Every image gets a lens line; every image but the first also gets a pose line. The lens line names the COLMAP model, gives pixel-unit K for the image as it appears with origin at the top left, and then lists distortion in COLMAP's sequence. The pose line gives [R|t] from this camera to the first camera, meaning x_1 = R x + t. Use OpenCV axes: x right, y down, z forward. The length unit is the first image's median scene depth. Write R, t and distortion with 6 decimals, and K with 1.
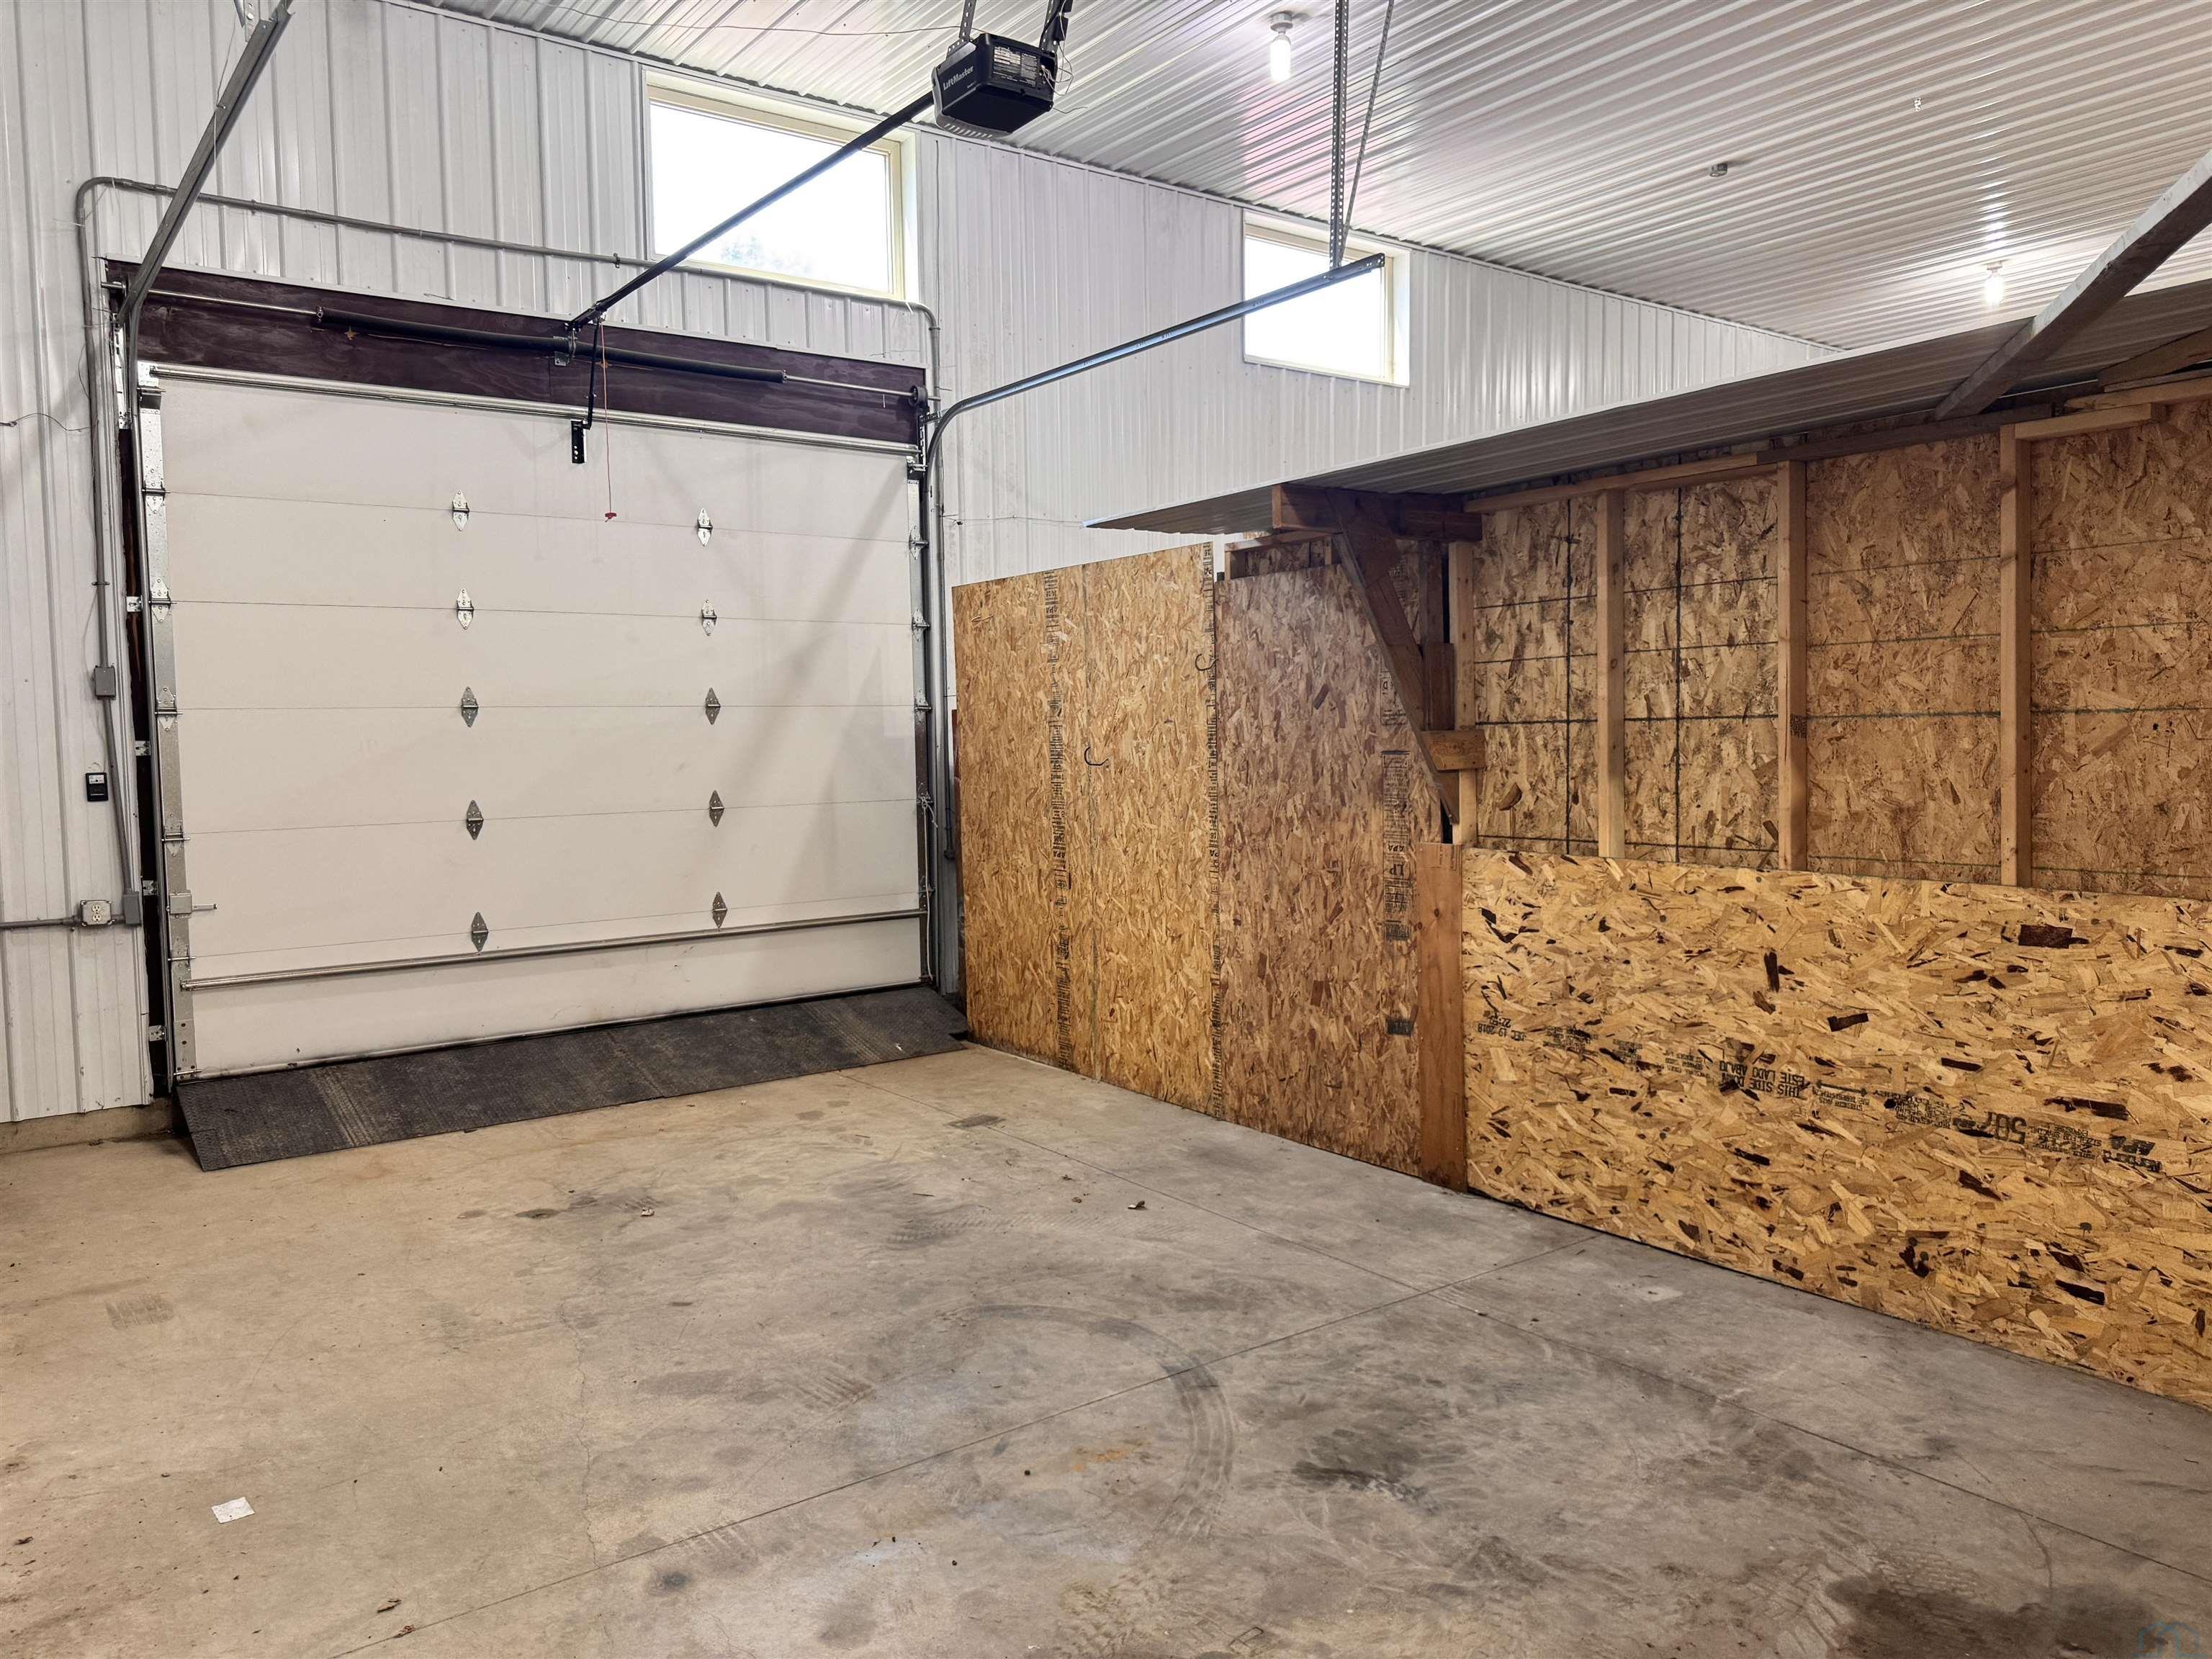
lens RADIAL K [[1602.5, 0, 1096.9], [0, 1602.5, 837.0], [0, 0, 1]] dist [0.013914, -0.005700]
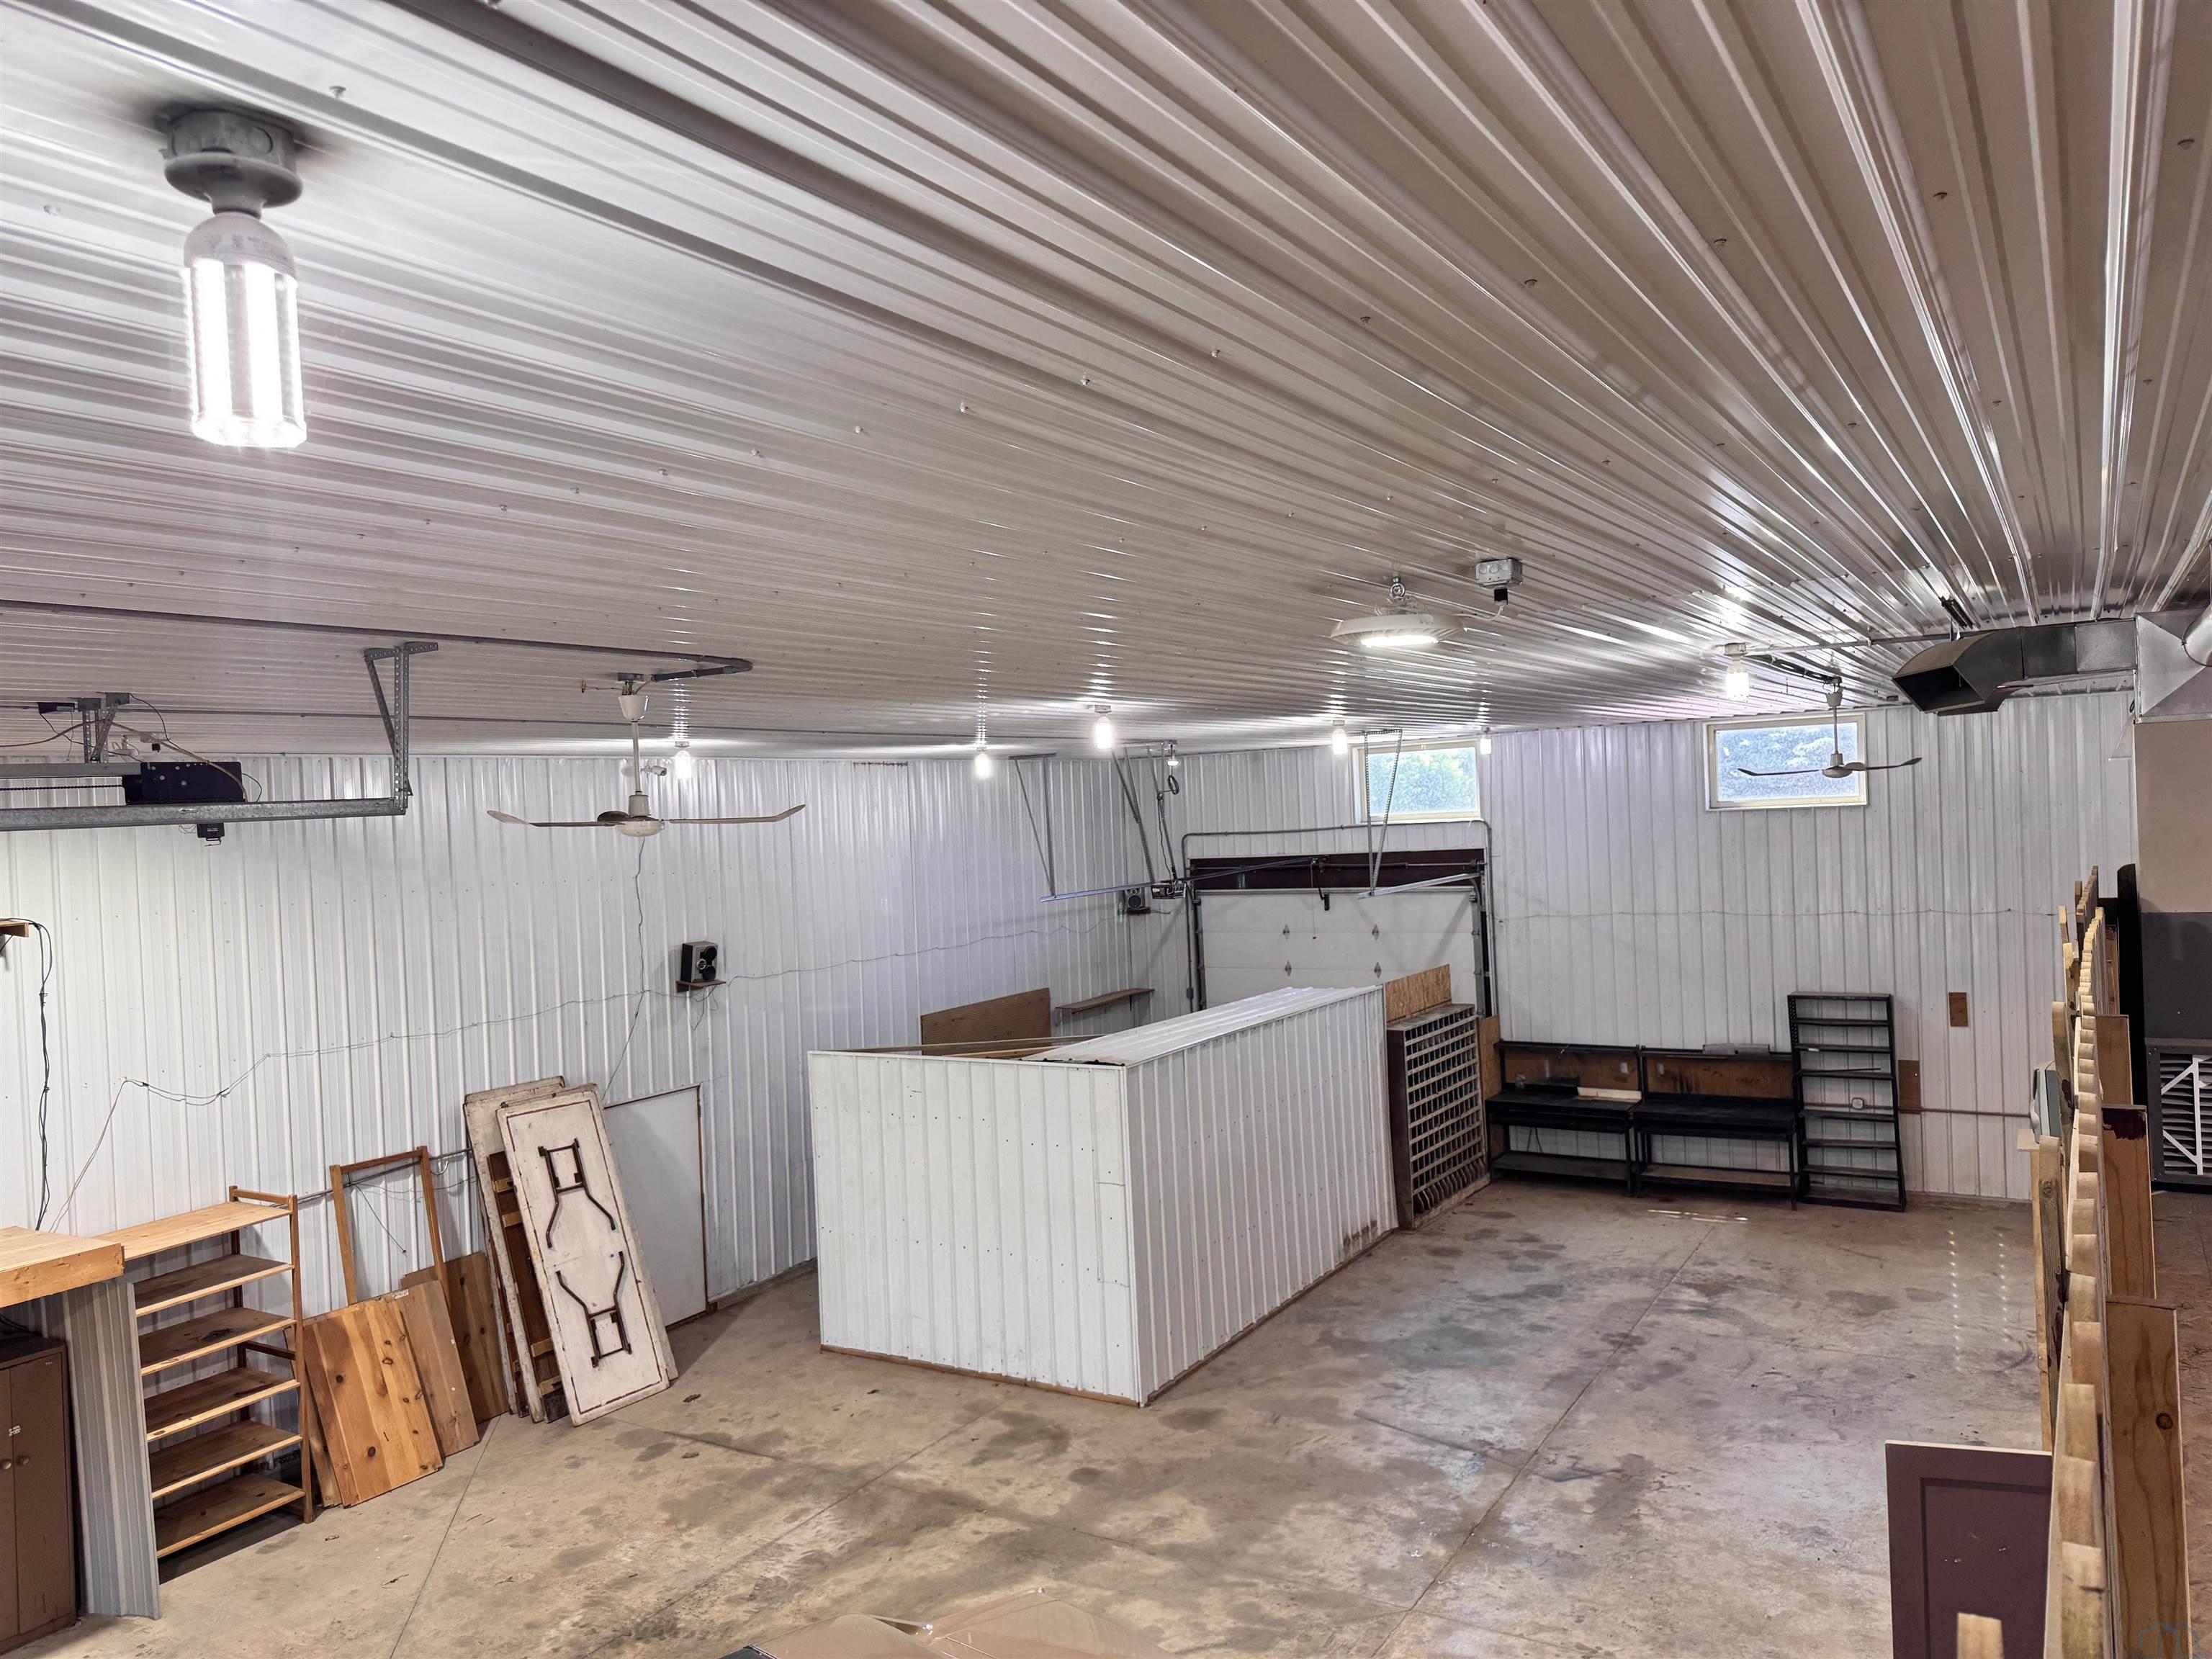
lens RADIAL K [[1553.4, 0, 1114.1], [0, 1553.4, 828.2], [0, 0, 1]] dist [0.084963, -0.129671]
pose [[0.372012, 0.013607, -0.928128, 1.576644], [-0.023588, 0.999708, 0.005202, -0.319407], [0.927928, 0.019957, 0.372224, -0.187113]]
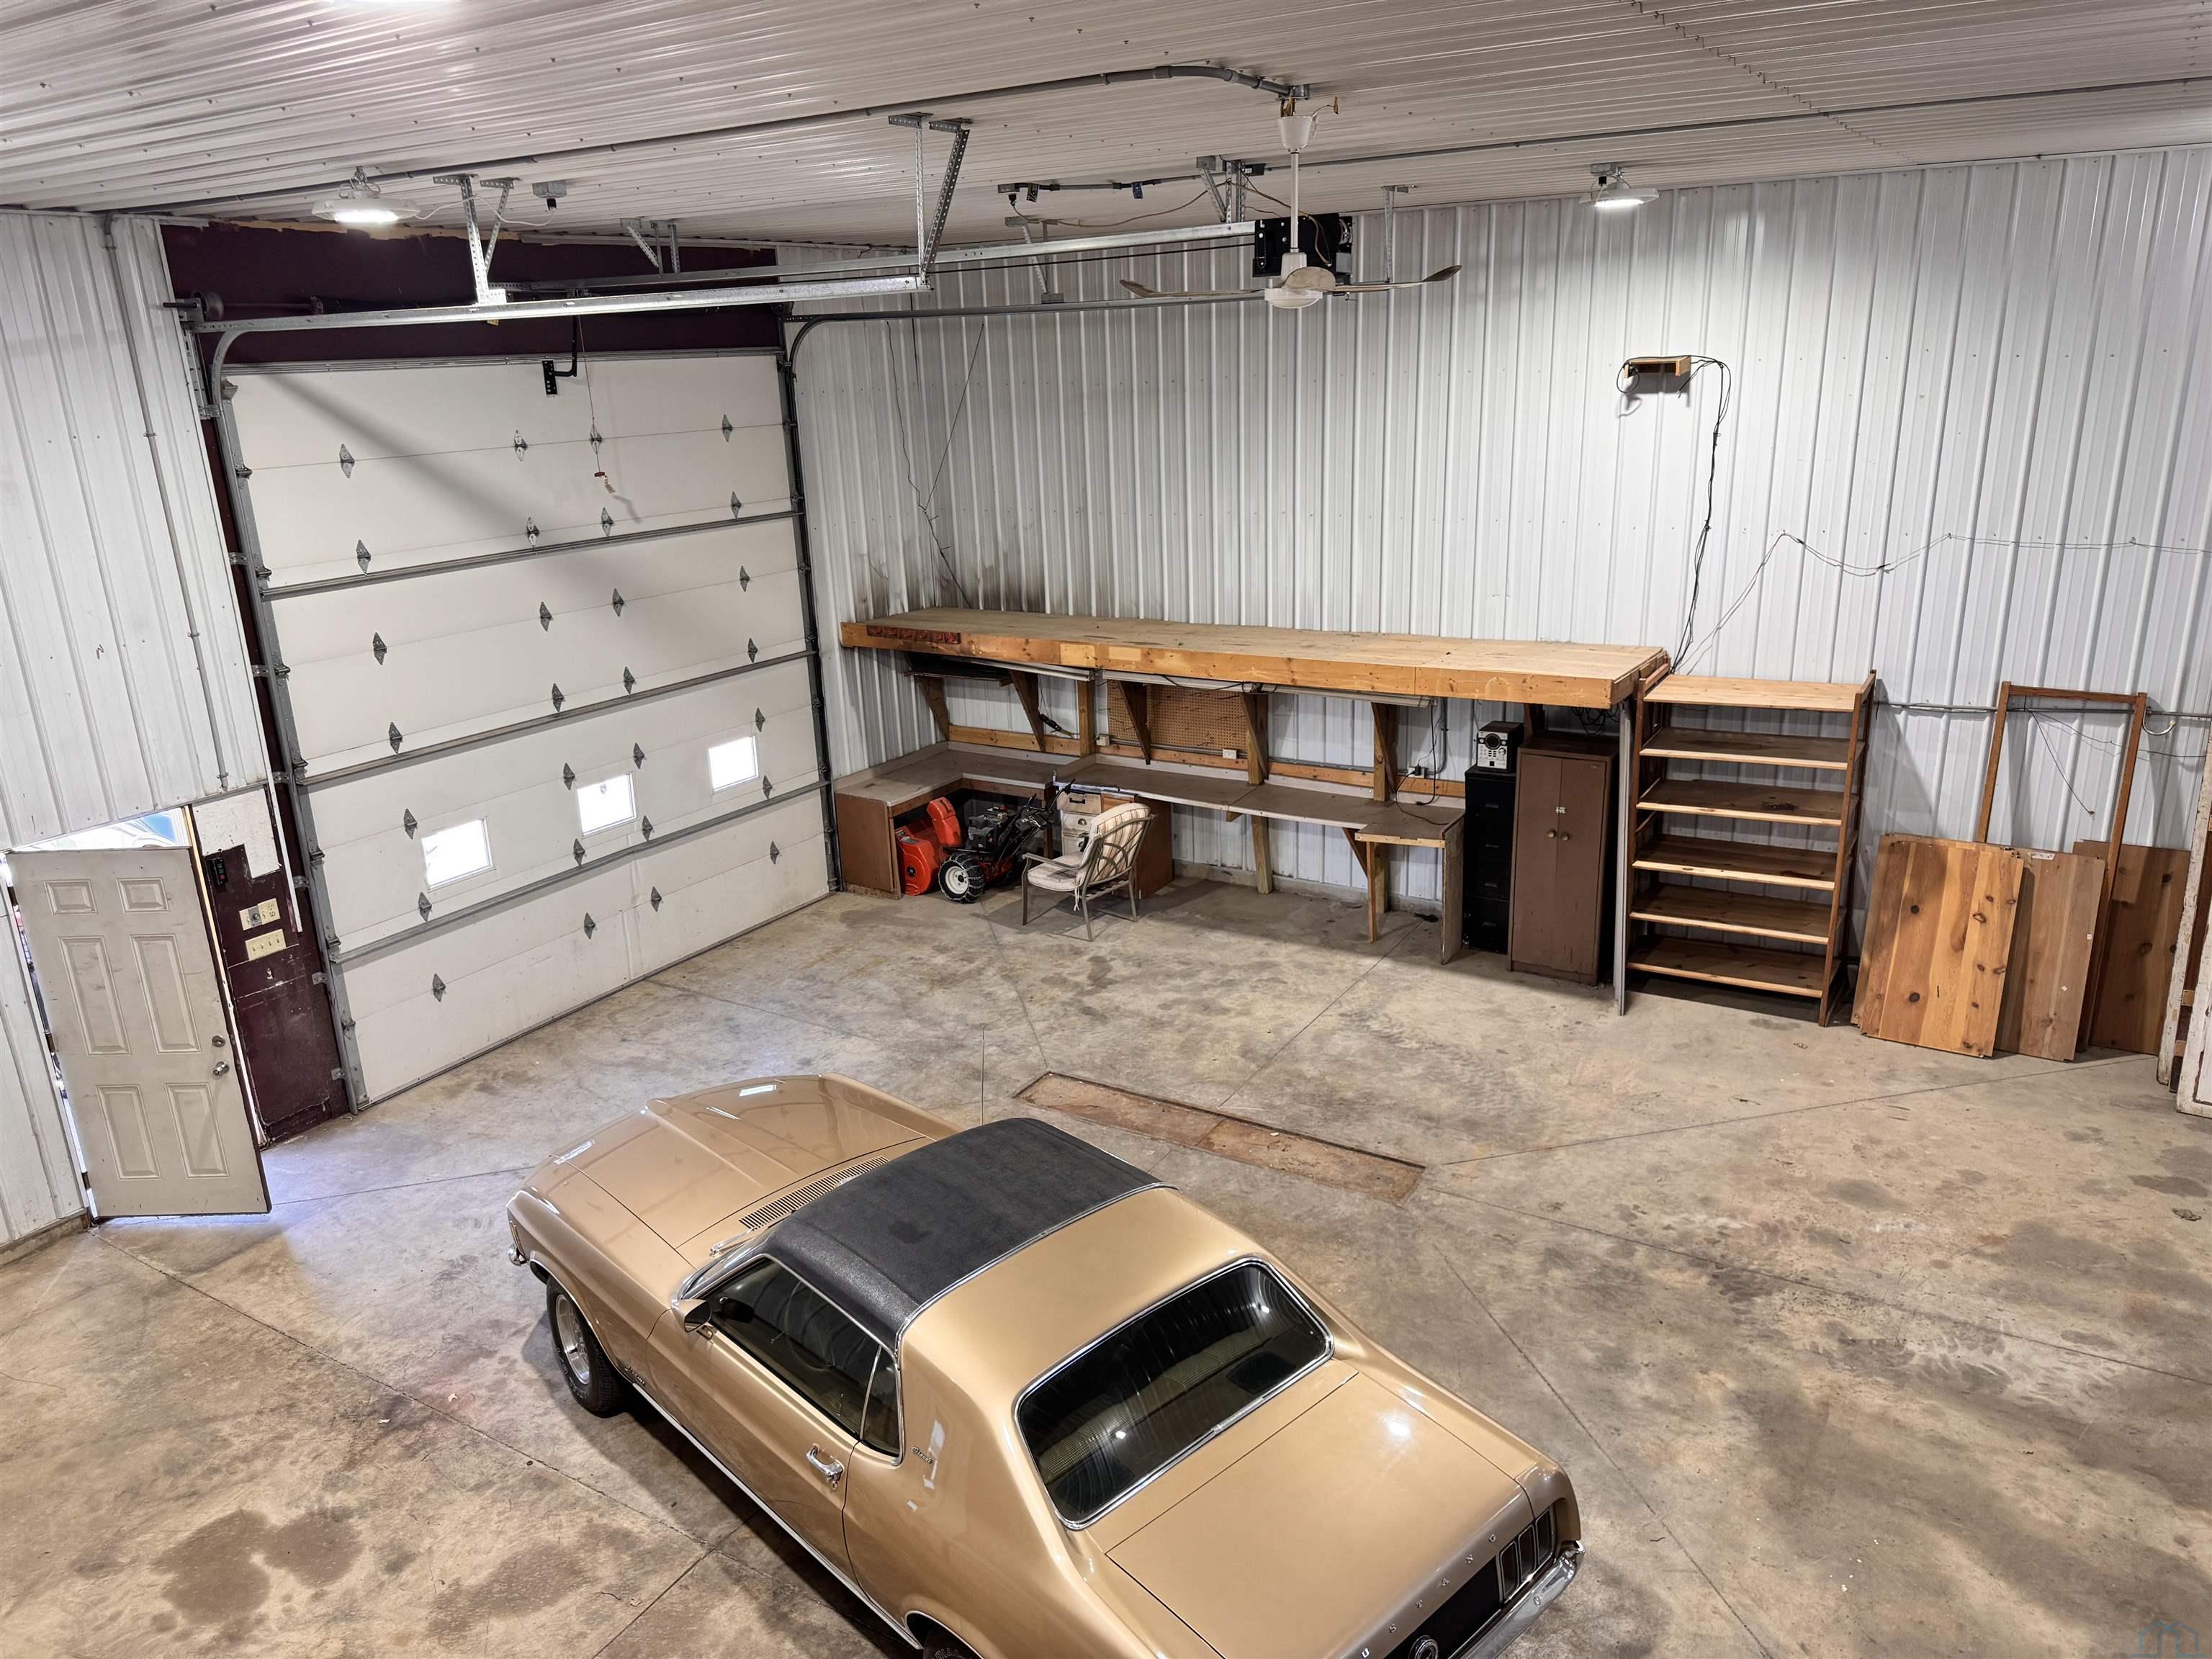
lens RADIAL K [[1546.6, 0, 1096.2], [0, 1546.6, 821.9], [0, 0, 1]] dist [0.087620, -0.116647]
pose [[-0.929493, 0.162047, -0.331335, 1.120143], [0.033170, 0.931404, 0.362474, -0.345018], [0.367345, 0.325926, -0.871108, 0.431965]]
